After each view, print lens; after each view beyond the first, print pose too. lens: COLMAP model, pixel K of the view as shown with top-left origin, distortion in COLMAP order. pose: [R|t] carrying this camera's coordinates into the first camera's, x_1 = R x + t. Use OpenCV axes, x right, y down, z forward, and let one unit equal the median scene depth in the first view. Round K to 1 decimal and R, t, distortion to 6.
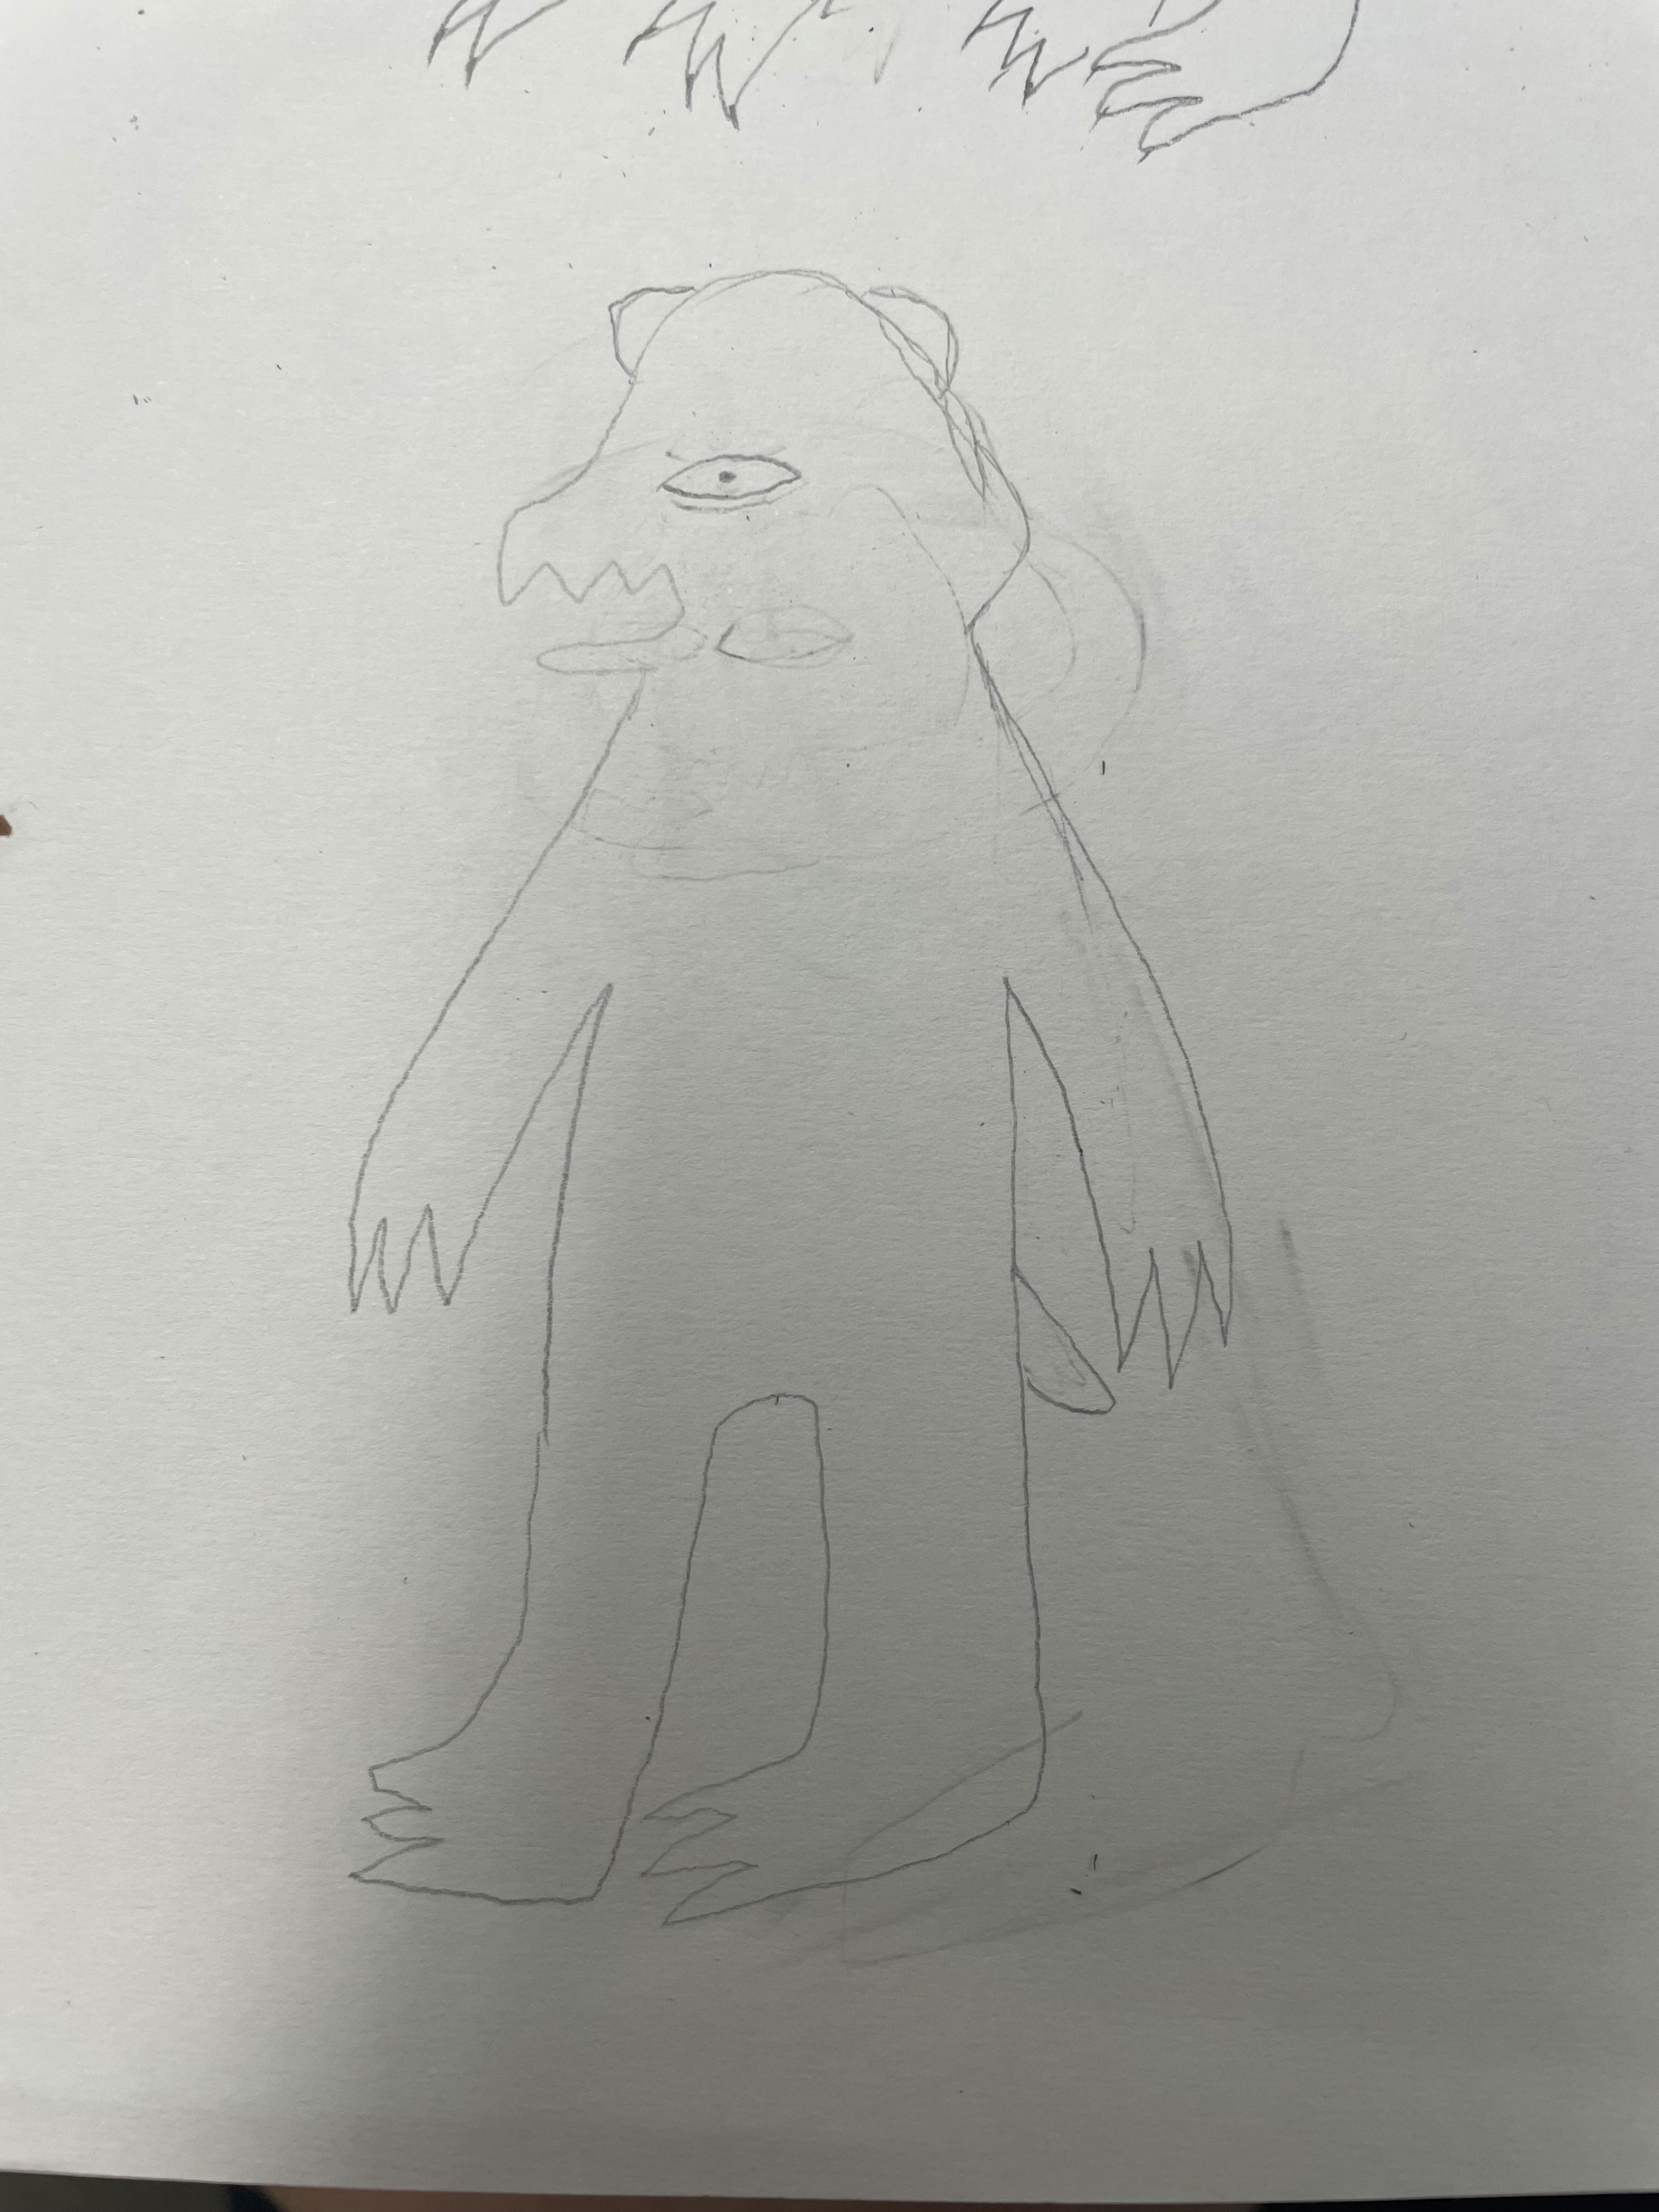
lens RADIAL K [[1720.1, 0, 829.5], [0, 1720.1, 1106.0], [0, 0, 1]] dist [0.079305, -0.087872]
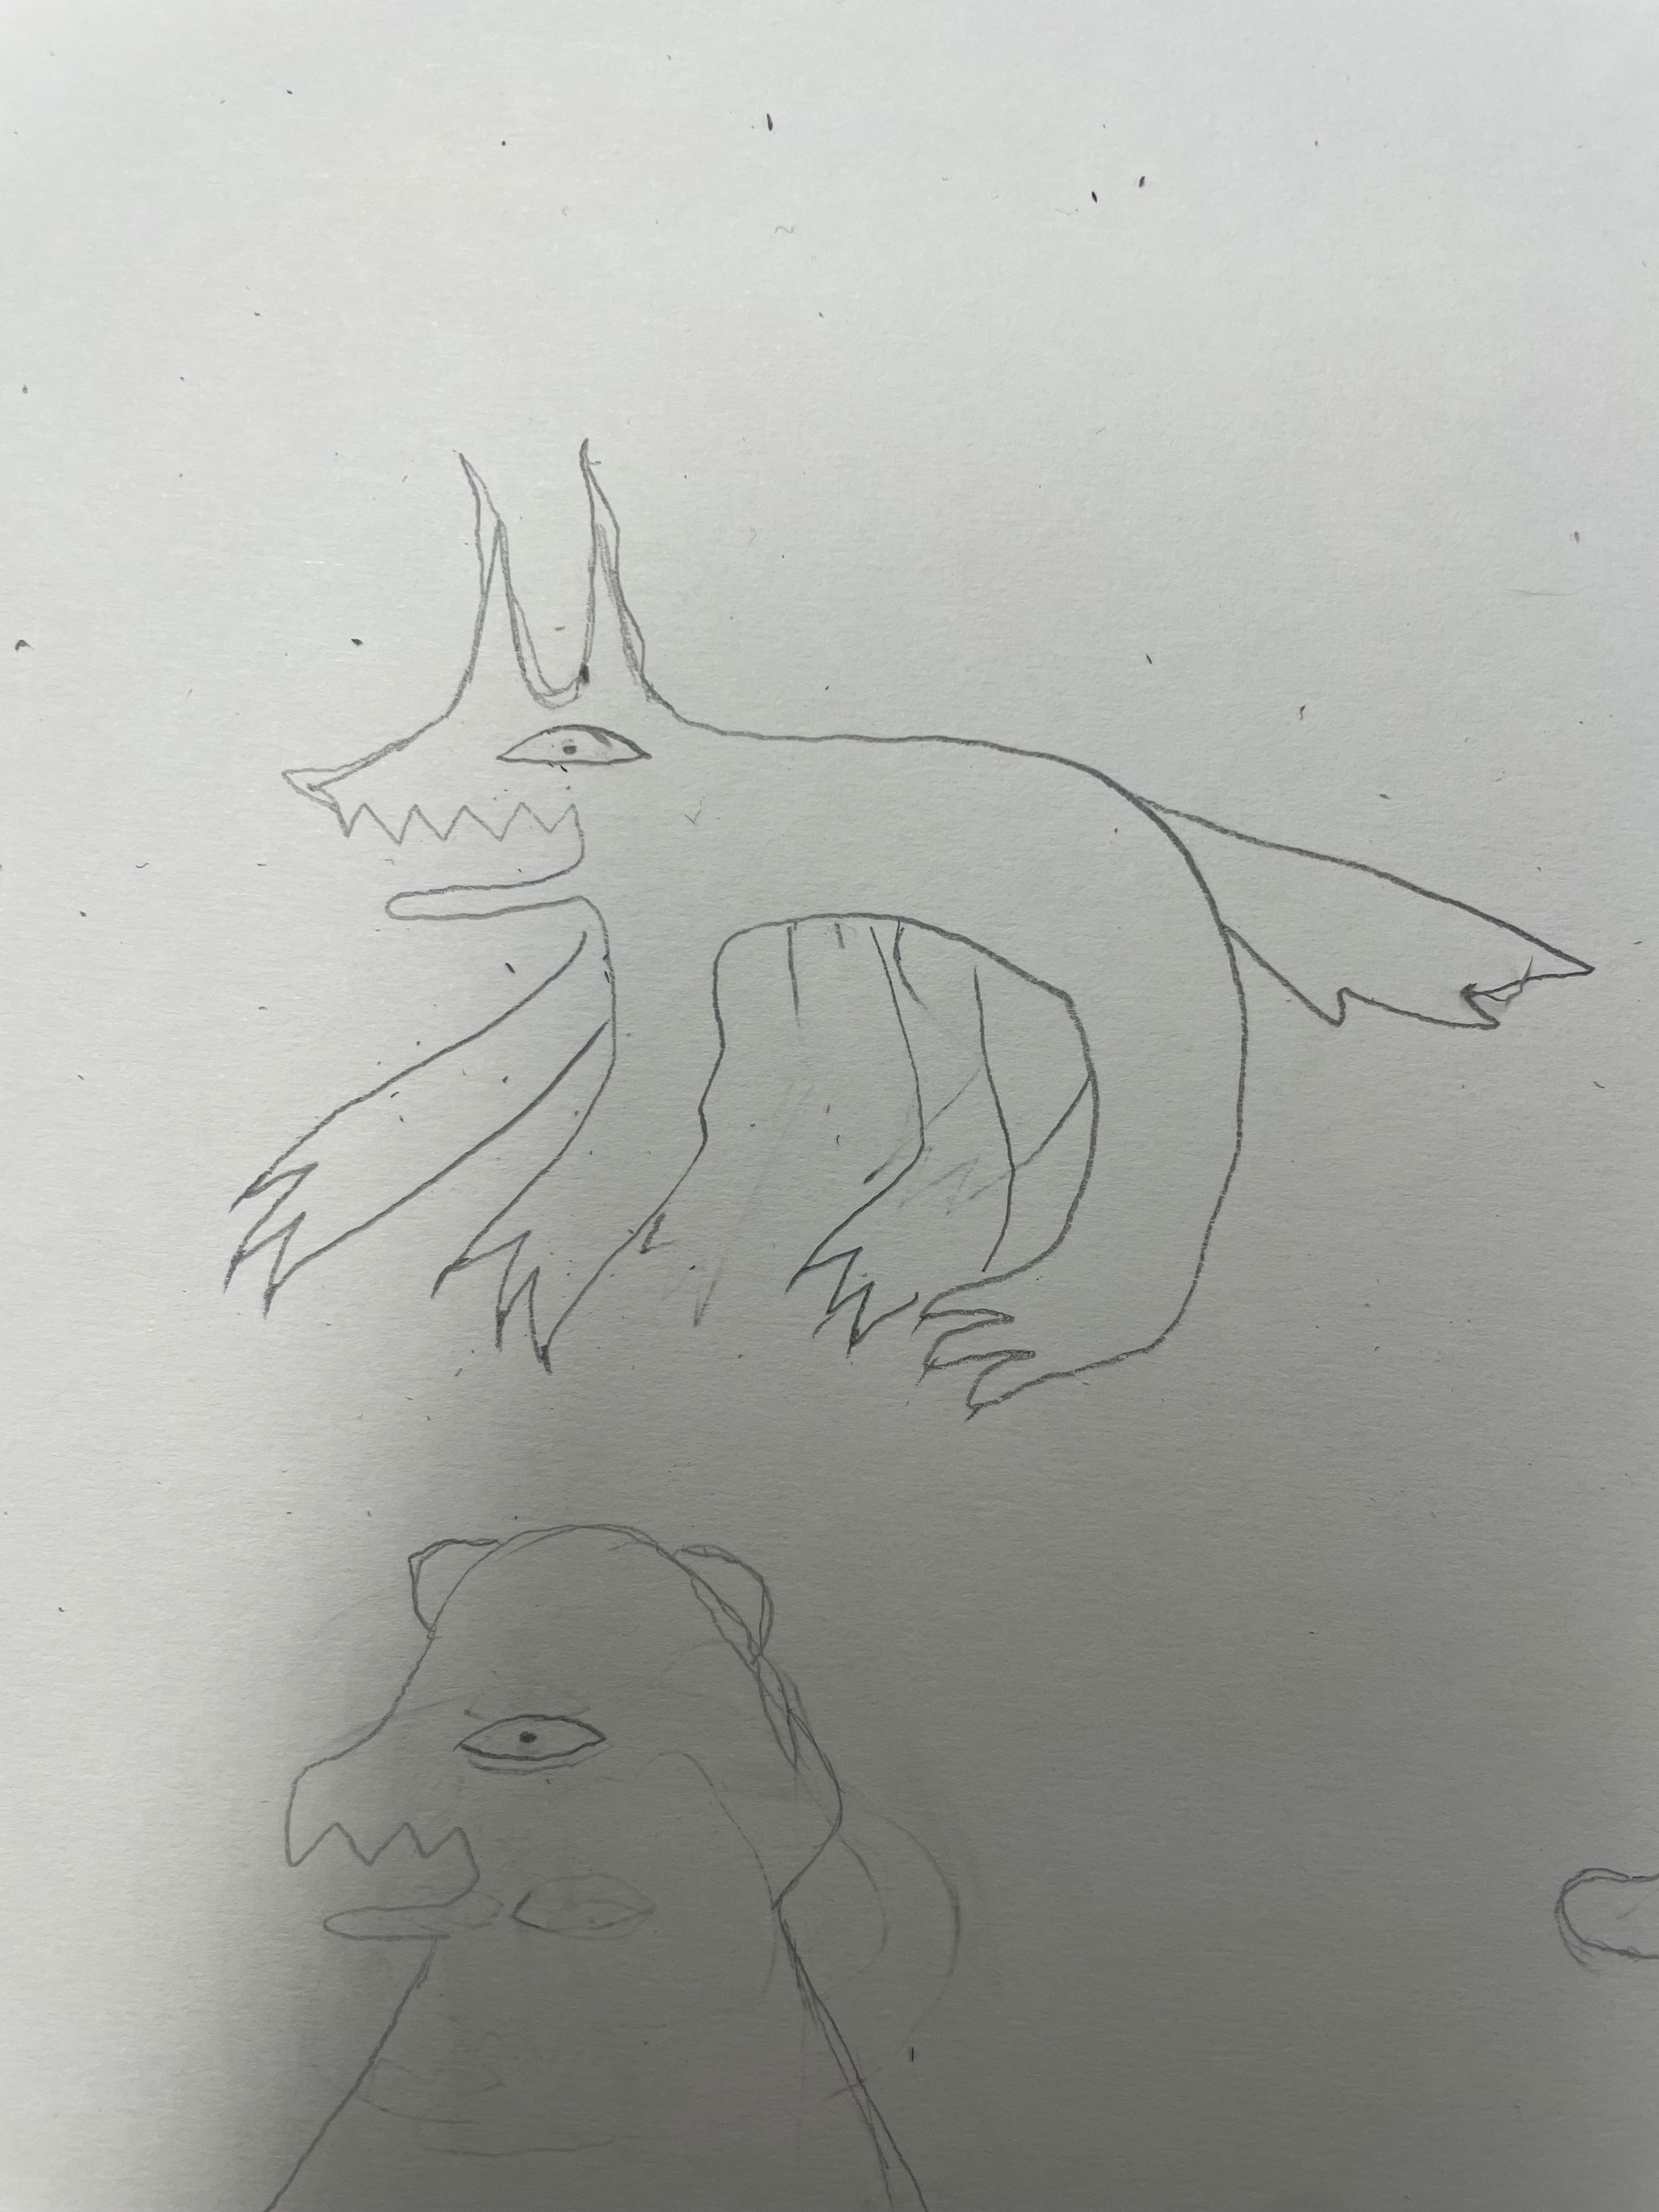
lens RADIAL K [[1720.1, 0, 829.5], [0, 1720.1, 1106.0], [0, 0, 1]] dist [0.079305, -0.087872]
pose [[0.999646, 0.026431, 0.003085, 0.094920], [-0.026572, 0.997668, 0.062876, -0.774160], [-0.001416, -0.062936, 0.998017, 0.066106]]
